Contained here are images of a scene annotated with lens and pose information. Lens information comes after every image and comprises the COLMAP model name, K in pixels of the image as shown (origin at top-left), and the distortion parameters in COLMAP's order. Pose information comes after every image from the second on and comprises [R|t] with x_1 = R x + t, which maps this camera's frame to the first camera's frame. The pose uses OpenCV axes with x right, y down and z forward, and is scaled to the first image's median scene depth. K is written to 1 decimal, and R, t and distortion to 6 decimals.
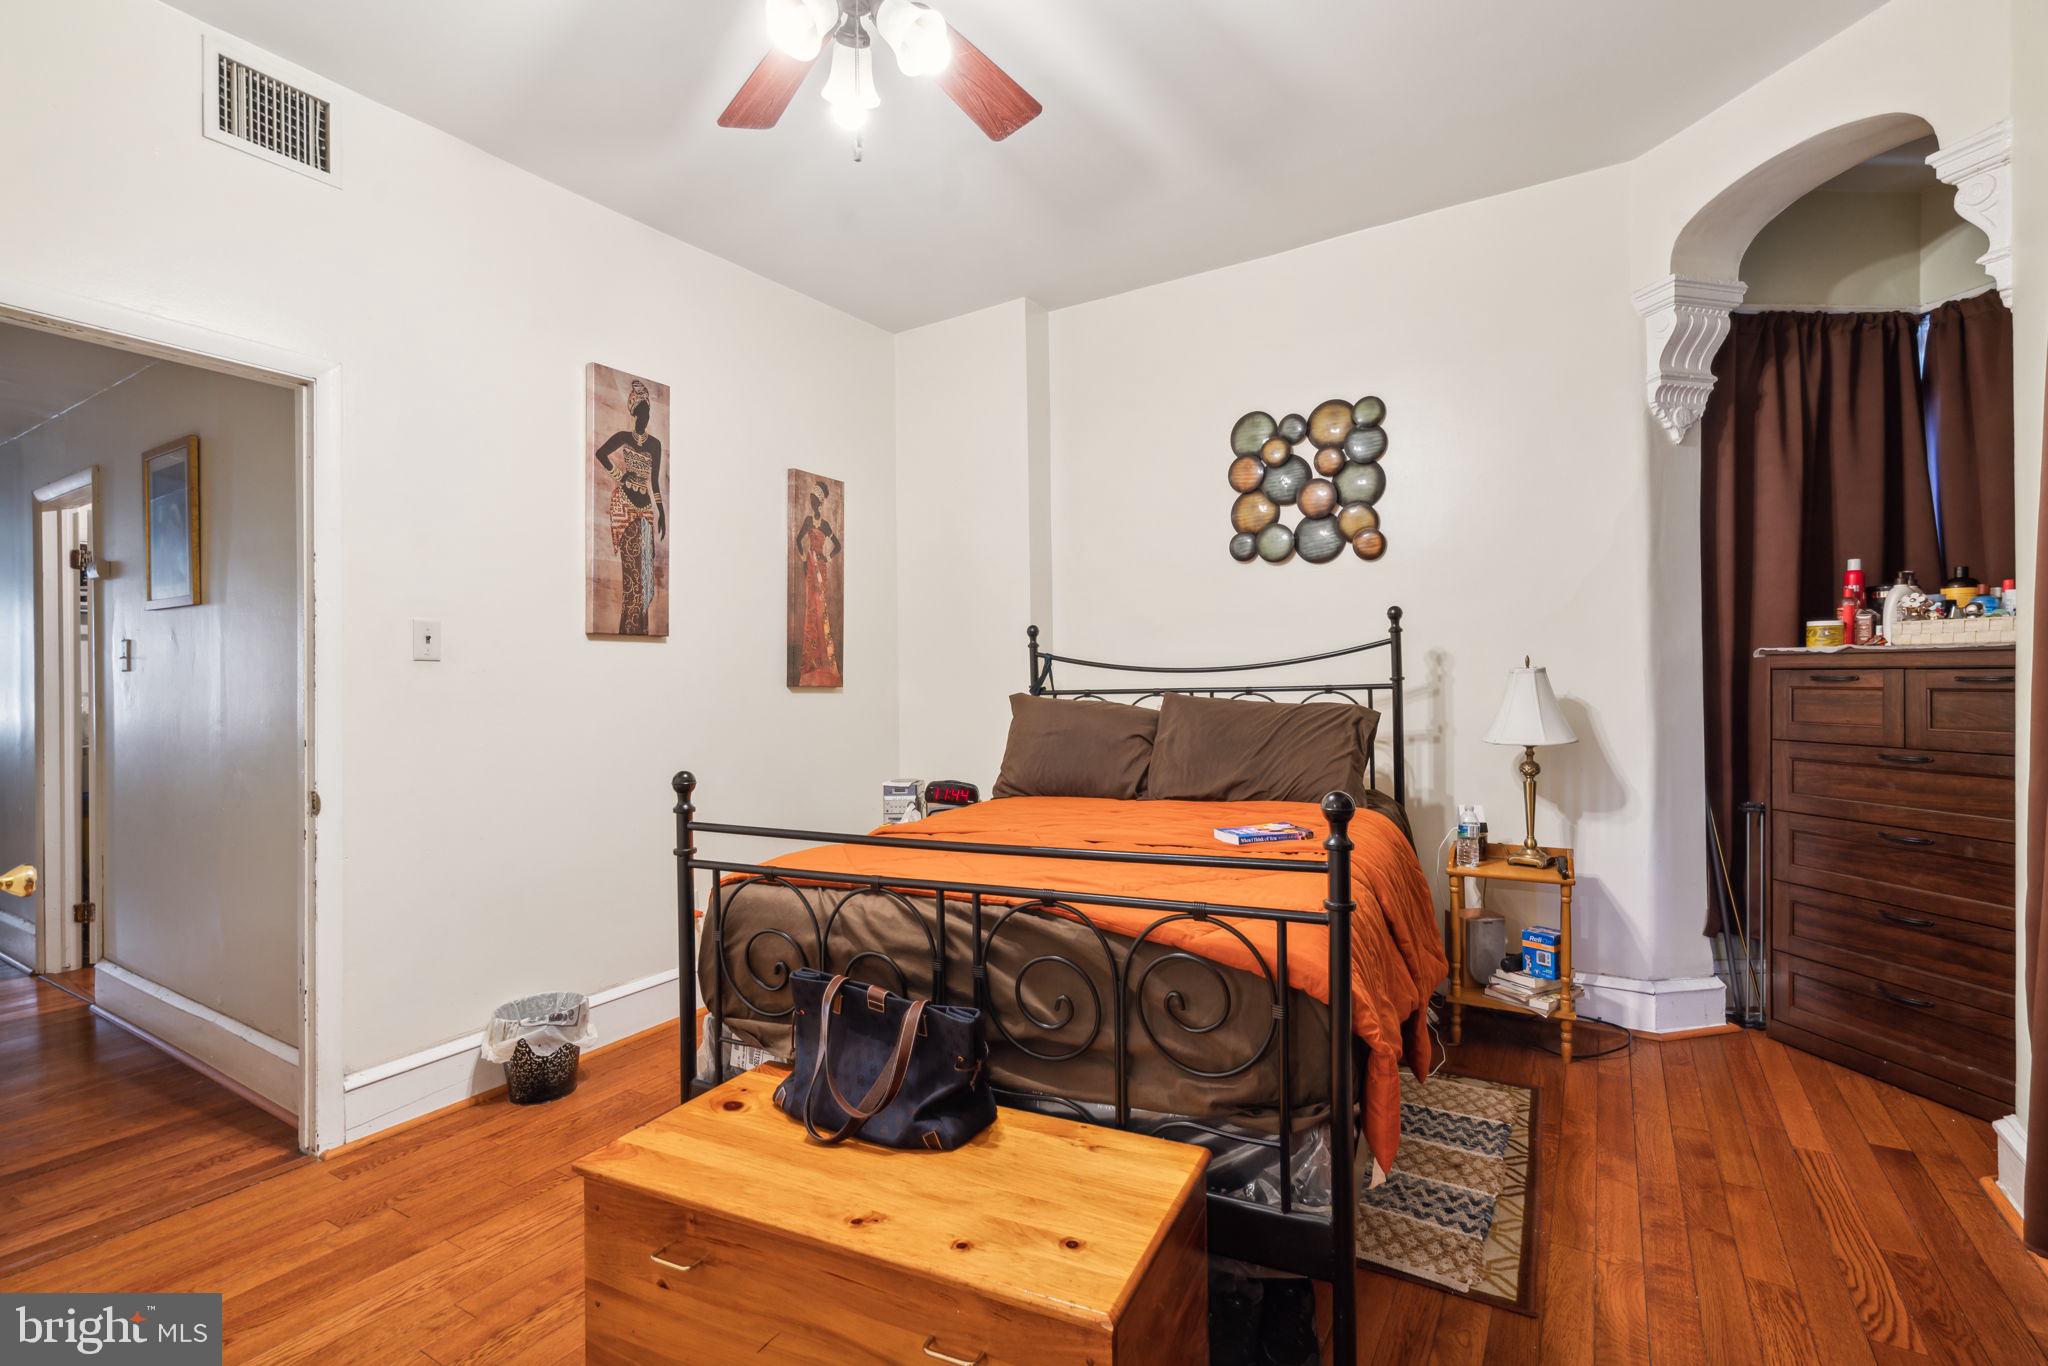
lens RADIAL K [[948.9, 0, 1012.1], [0, 948.9, 682.0], [0, 0, 1]] dist [0.004590, -0.000206]
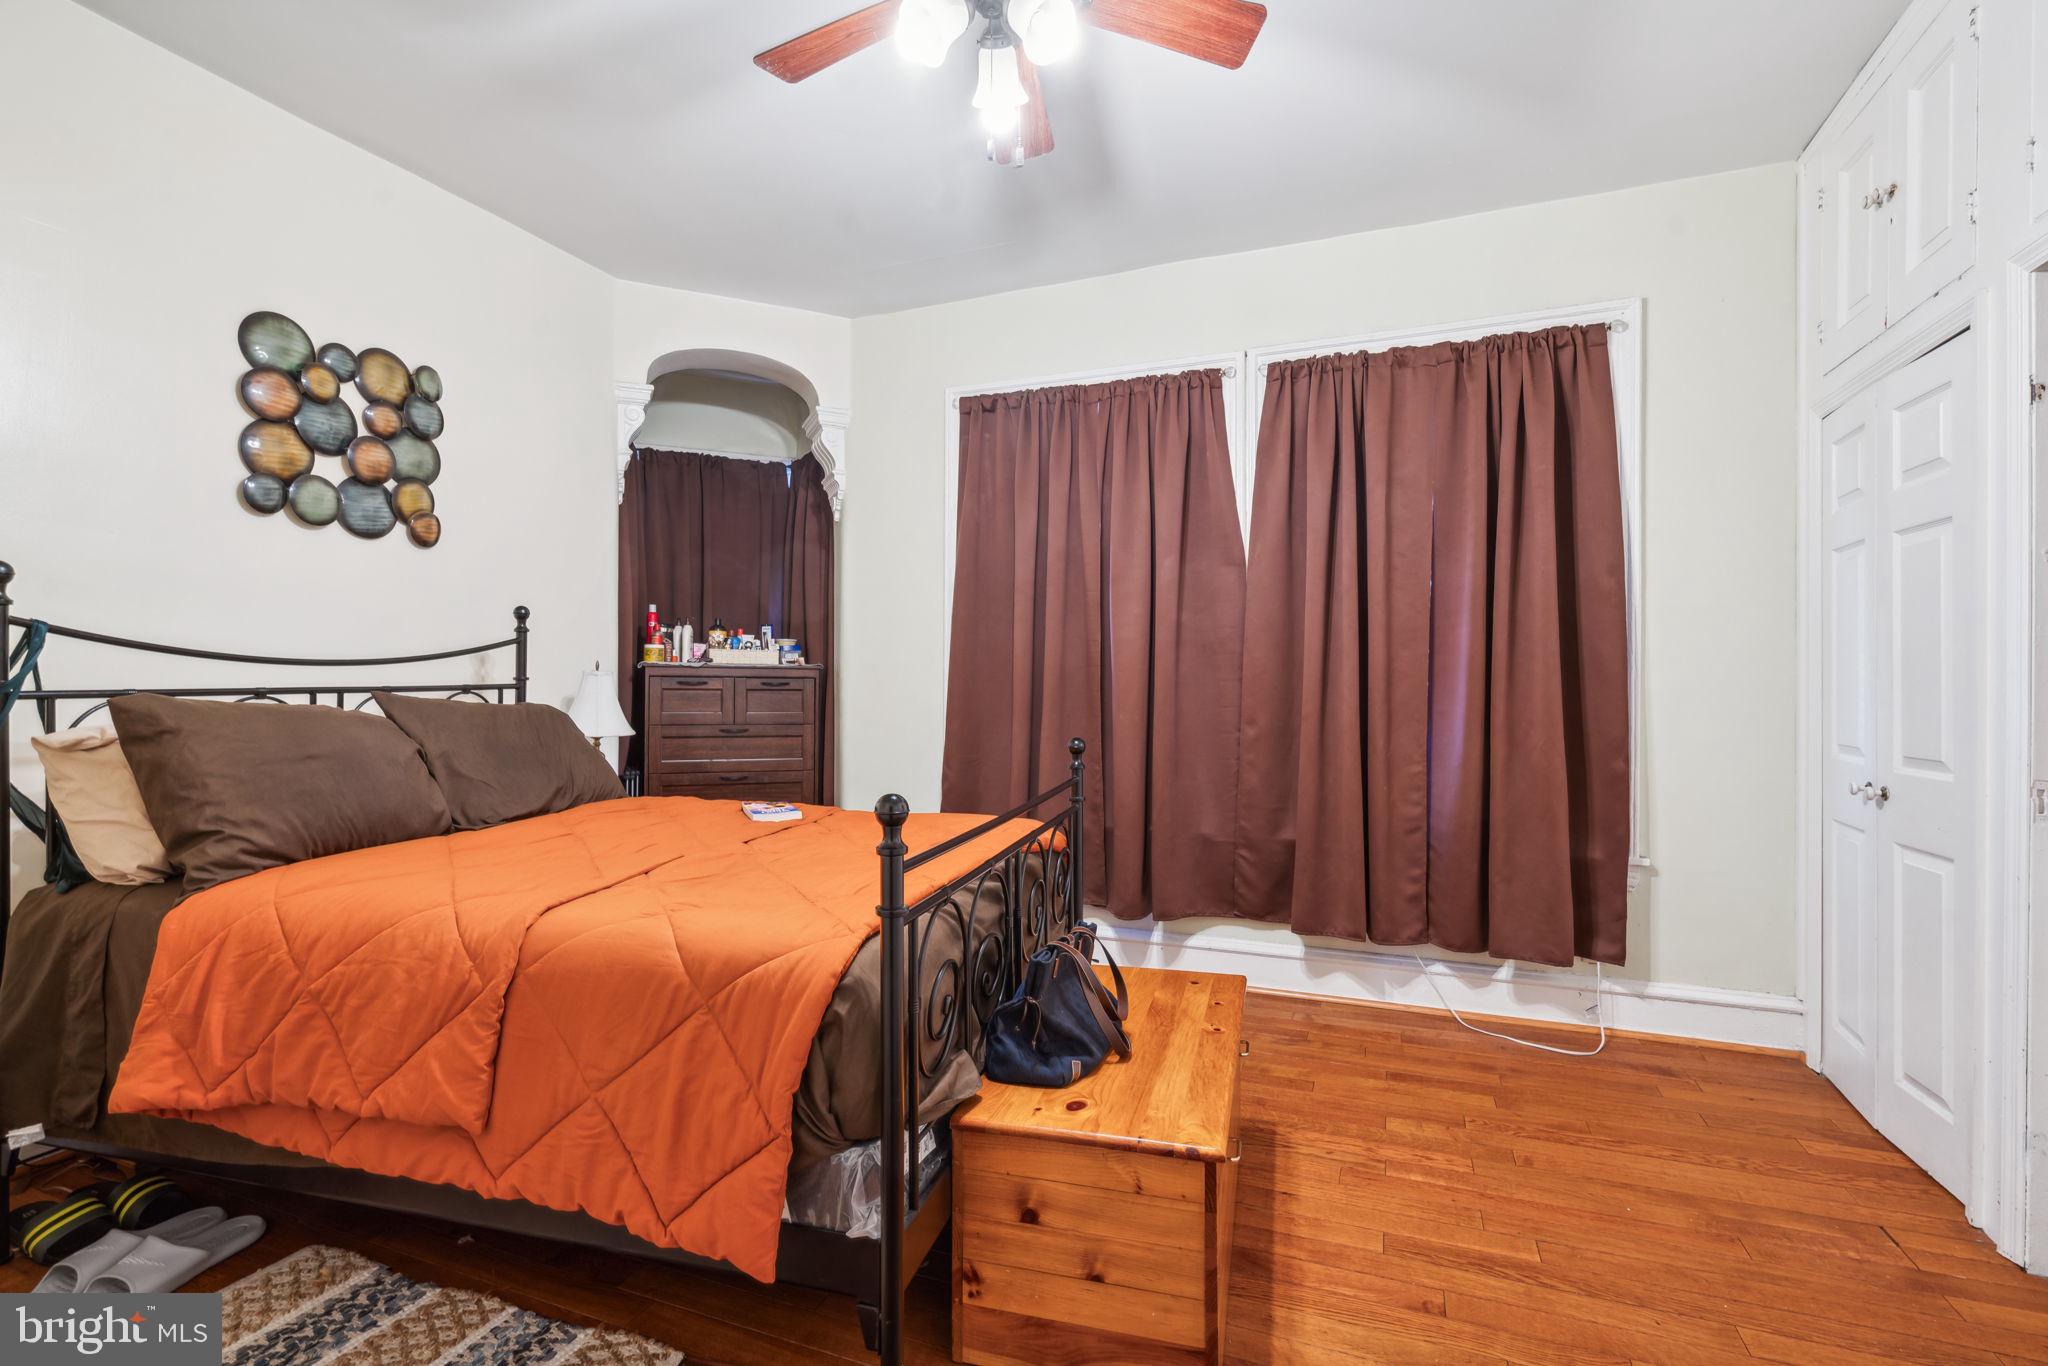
lens RADIAL K [[948.9, 0, 1017.4], [0, 948.9, 682.6], [0, 0, 1]] dist [0.004590, -0.000206]
pose [[-0.184409, 0.014979, 0.982736, -0.608990], [0.007837, 0.999874, -0.013770, 0.016719], [-0.982818, 0.005162, -0.184503, 0.611670]]
